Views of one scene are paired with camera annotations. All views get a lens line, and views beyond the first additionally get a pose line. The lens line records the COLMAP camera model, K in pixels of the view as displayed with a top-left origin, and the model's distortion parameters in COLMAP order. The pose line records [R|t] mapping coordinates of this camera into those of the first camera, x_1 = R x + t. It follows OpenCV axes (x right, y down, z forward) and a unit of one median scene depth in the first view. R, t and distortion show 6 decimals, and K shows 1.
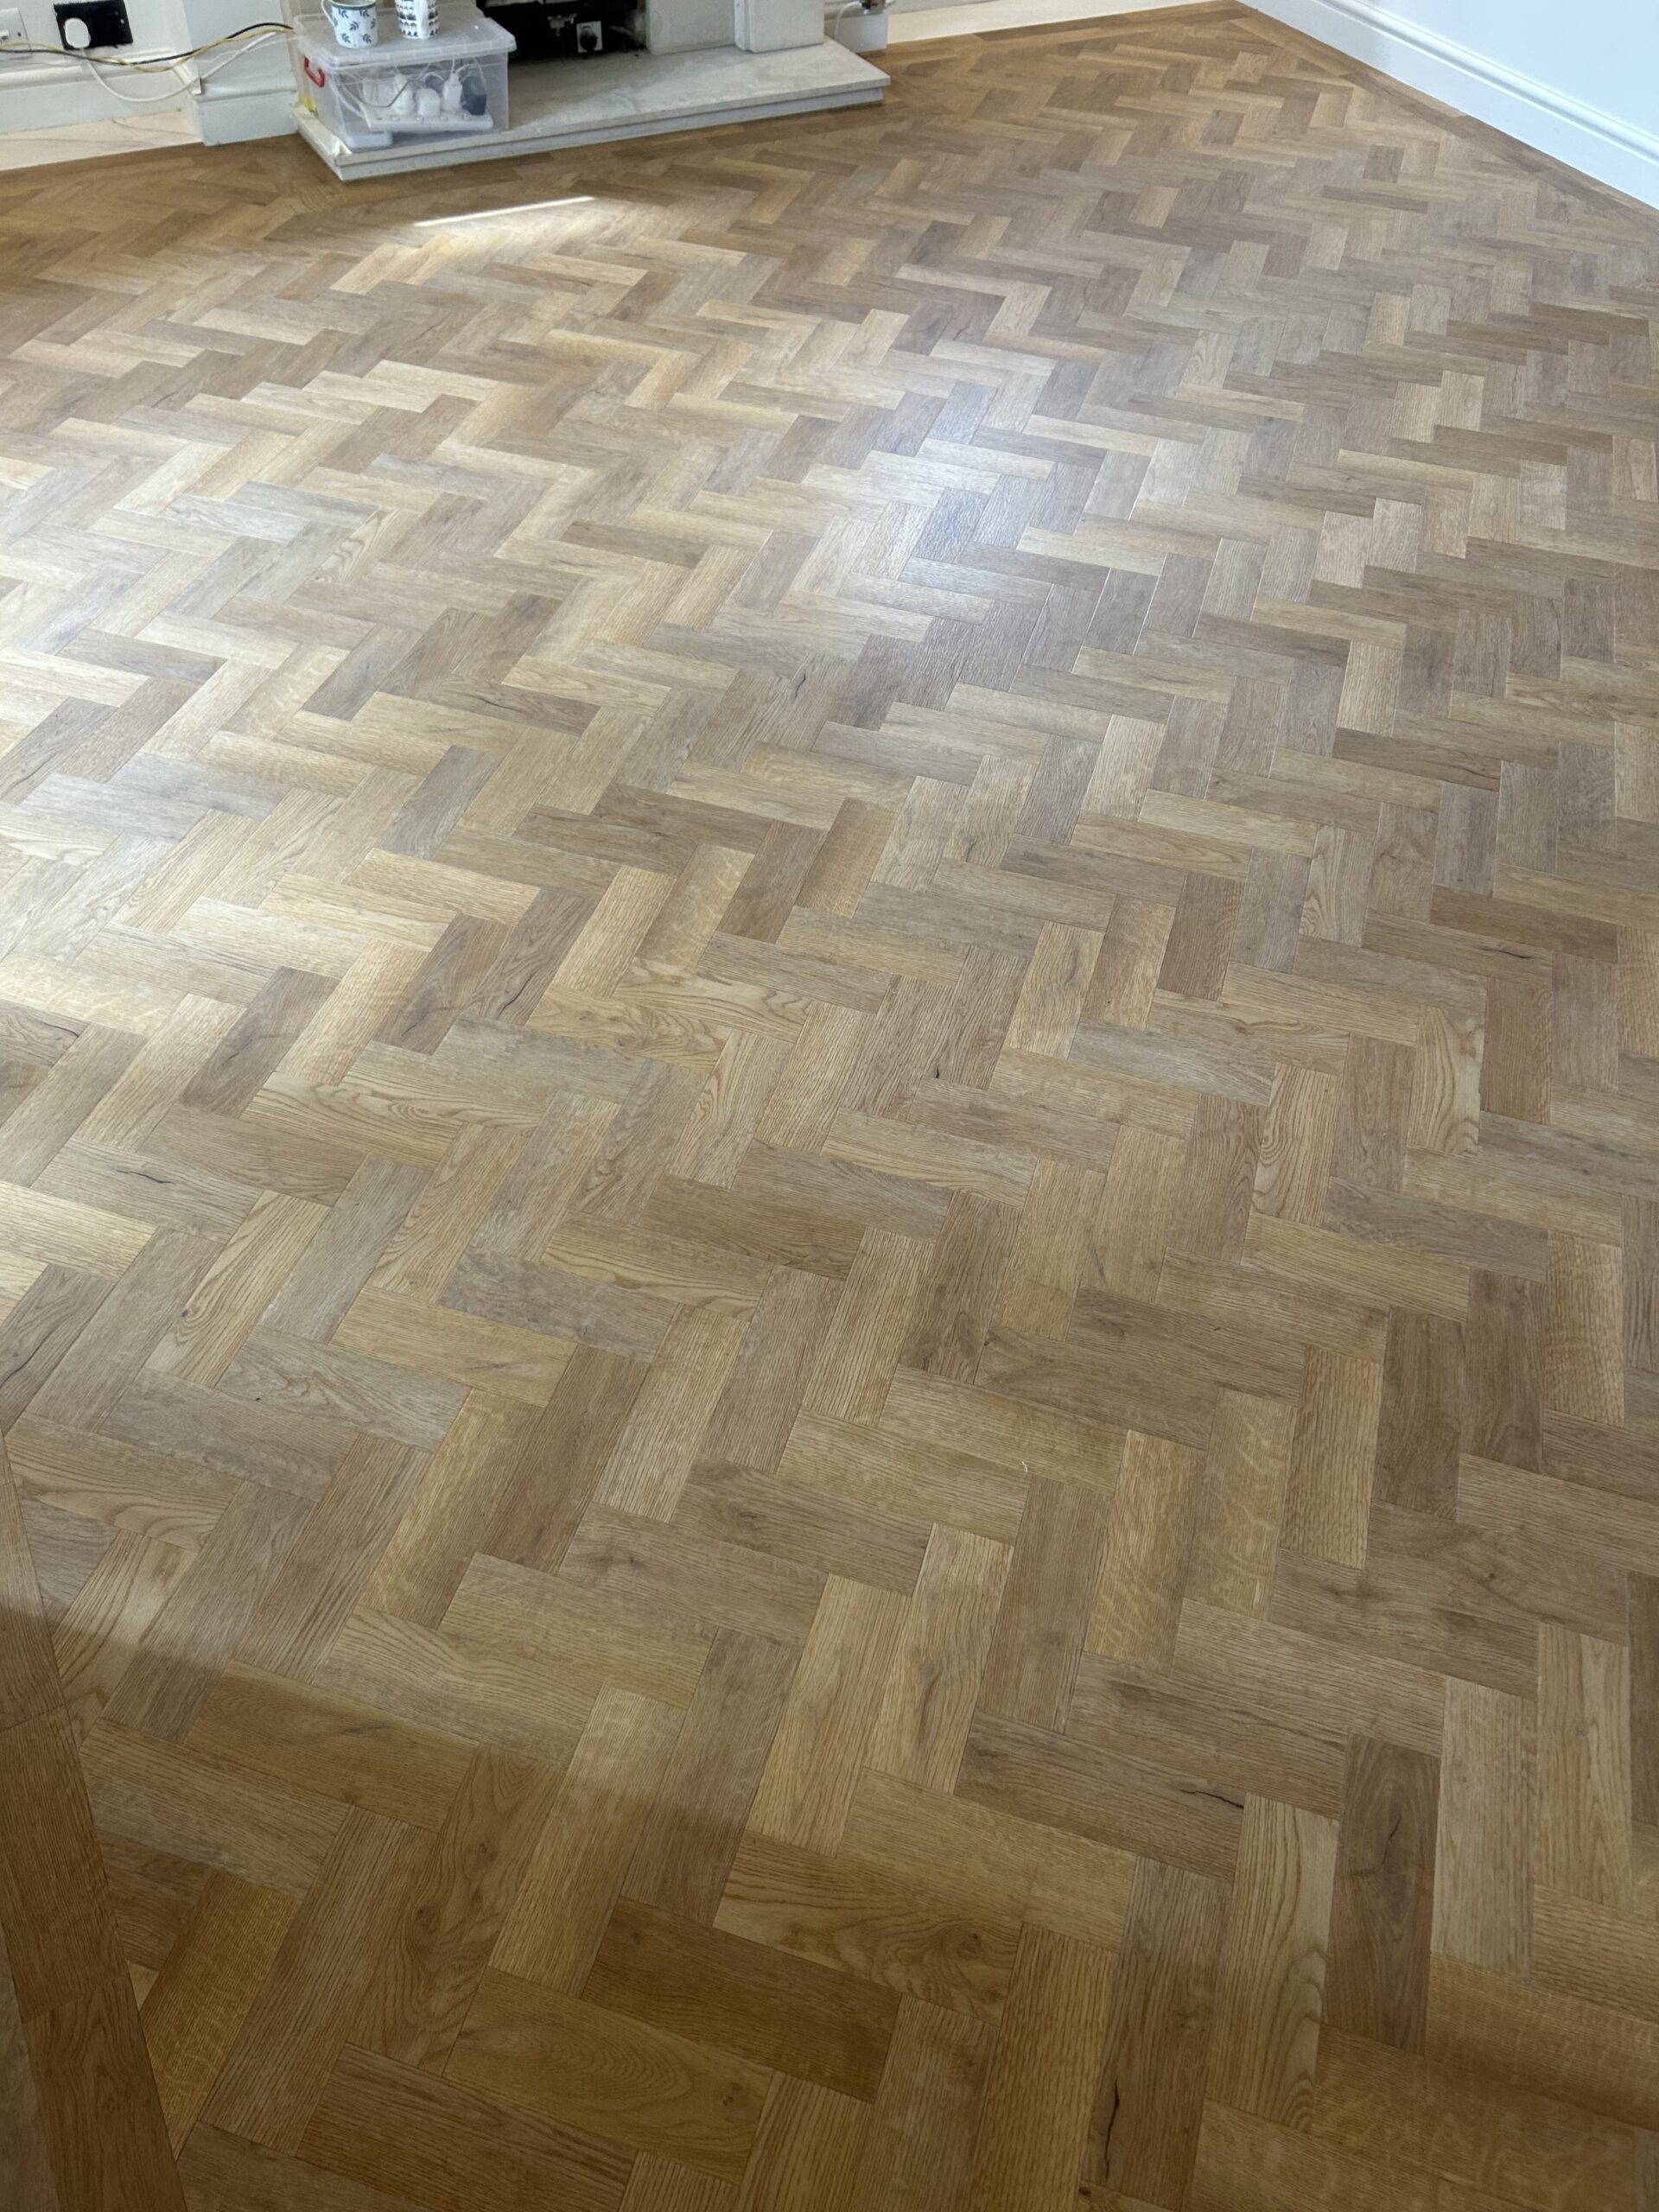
lens RADIAL K [[1639.9, 0, 829.5], [0, 1639.9, 1106.0], [0, 0, 1]] dist [0.069113, -0.079638]
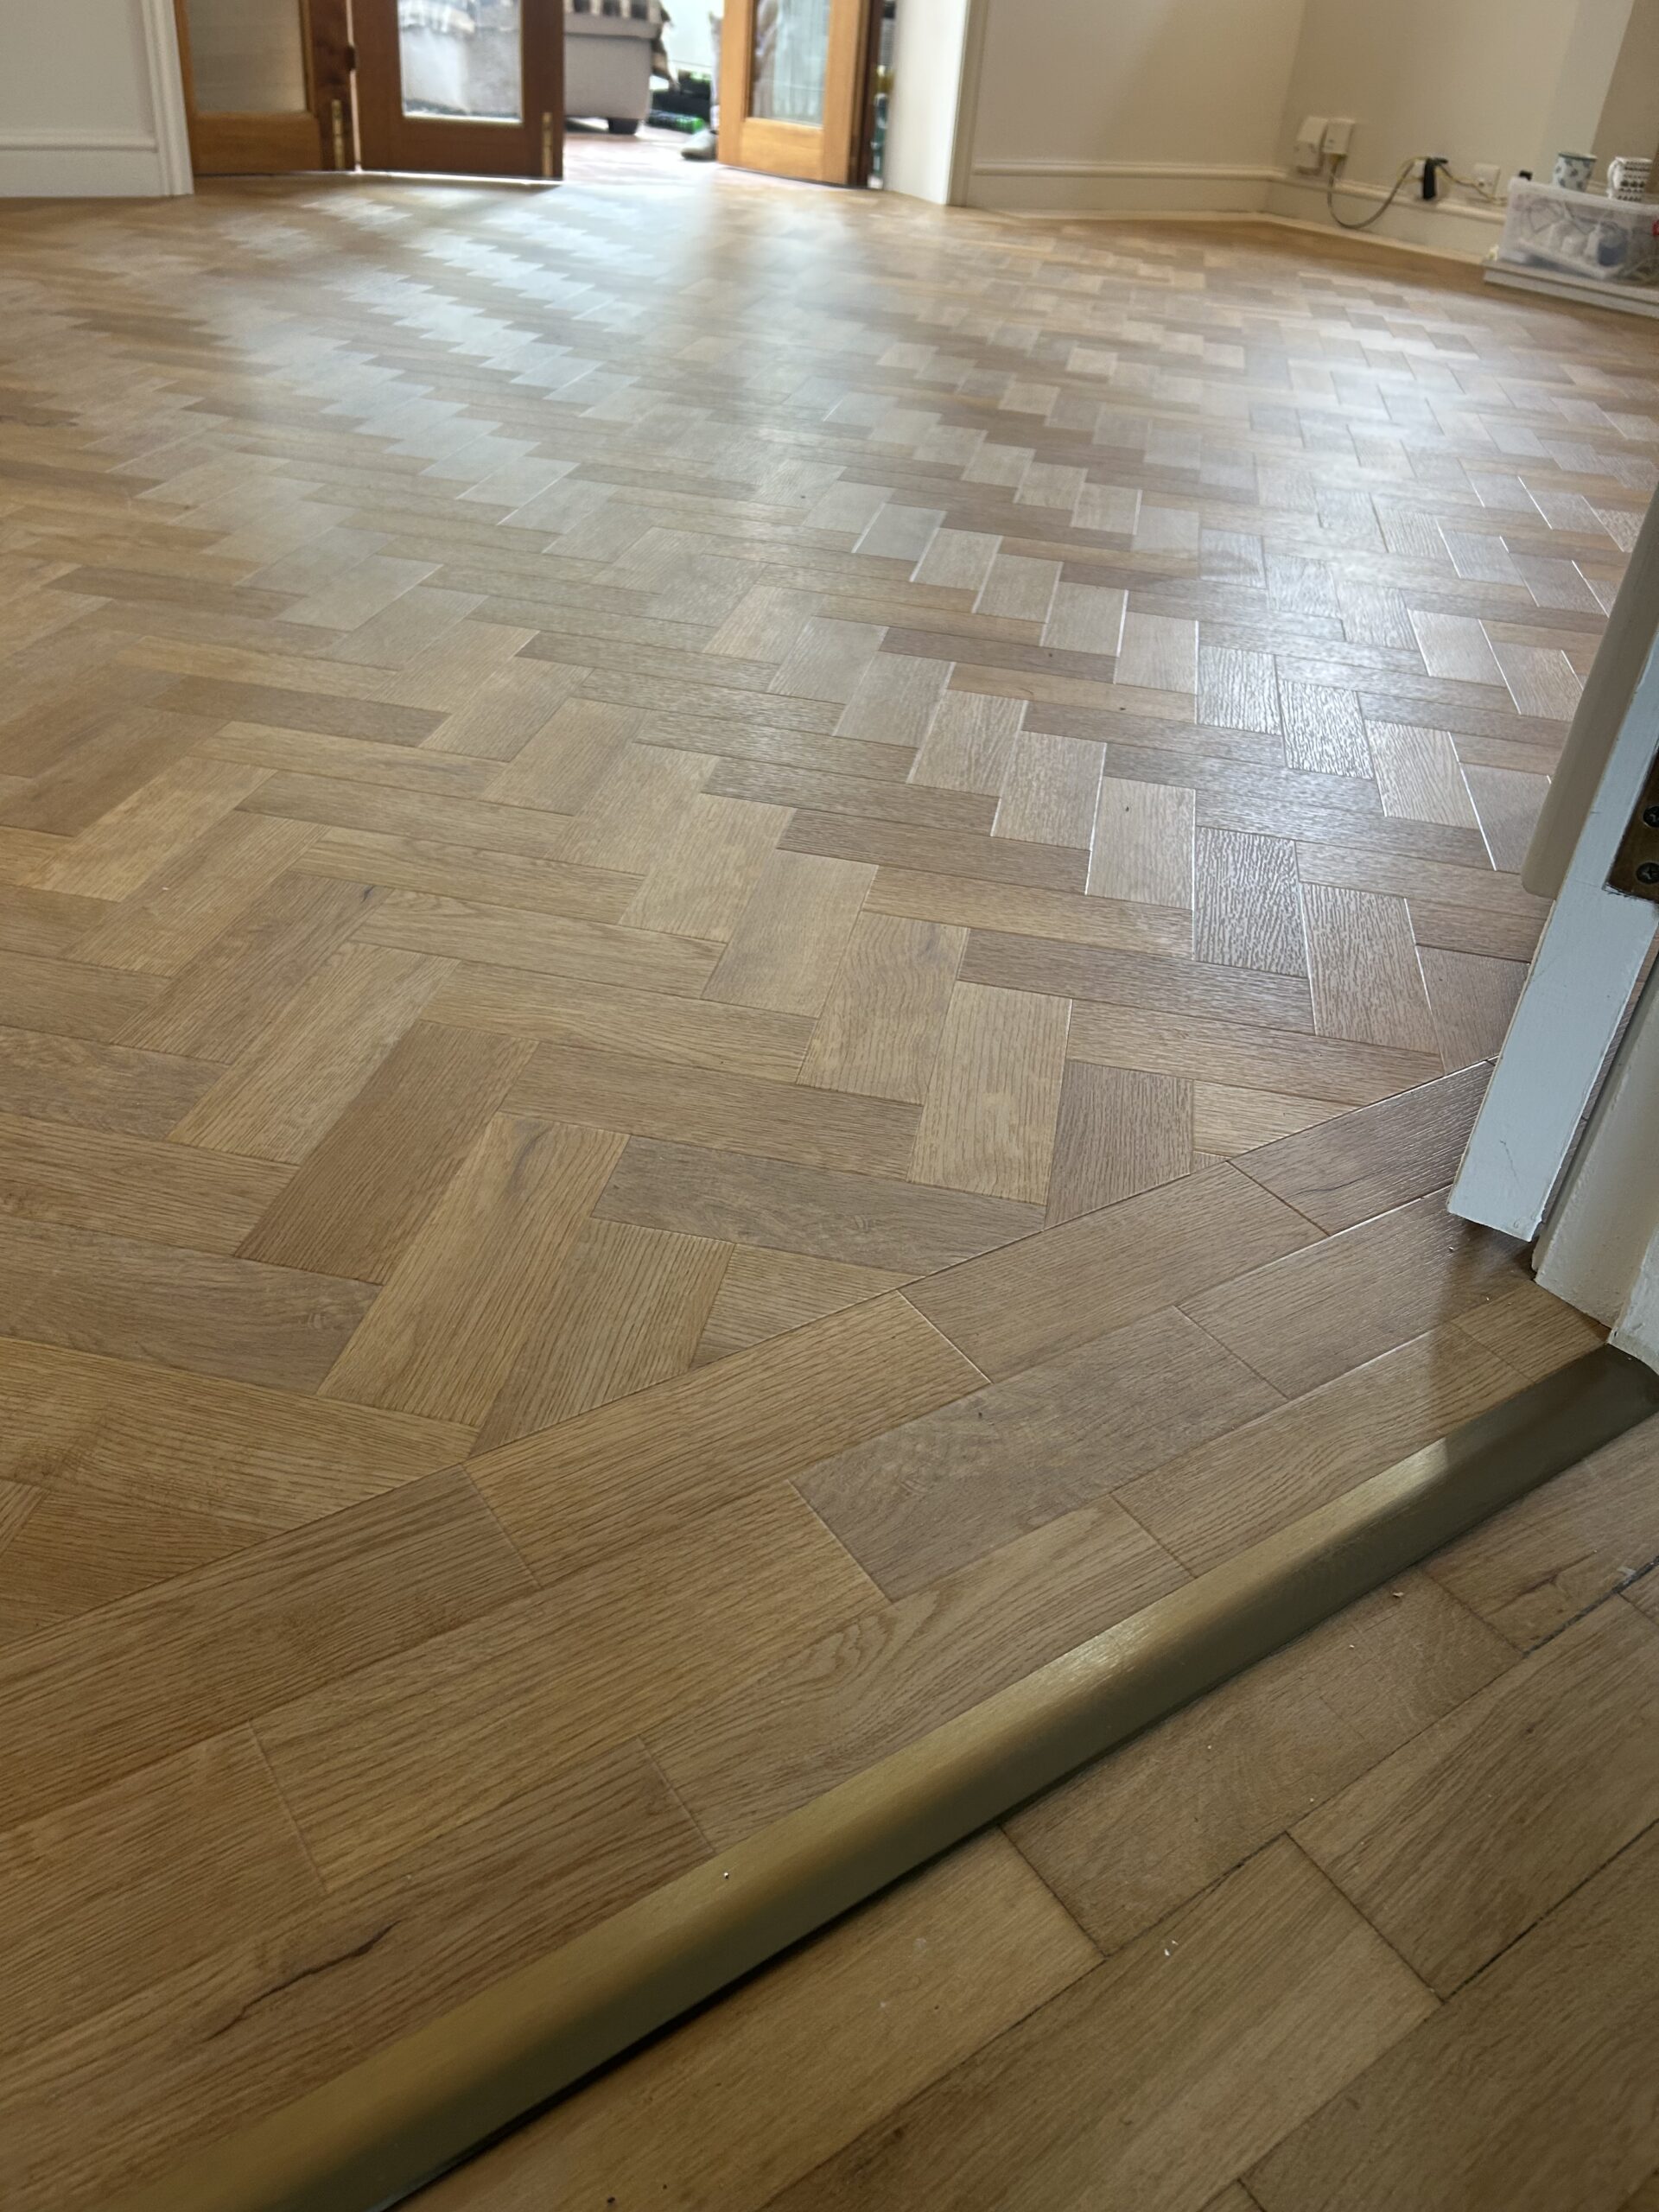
lens RADIAL K [[1673.3, 0, 836.0], [0, 1673.3, 1106.1], [0, 0, 1]] dist [0.033553, -0.039381]
pose [[0.114748, 0.536511, -0.836055, 2.162291], [-0.792680, 0.556712, 0.248457, -0.334171], [0.598742, 0.634214, 0.489163, 1.083946]]
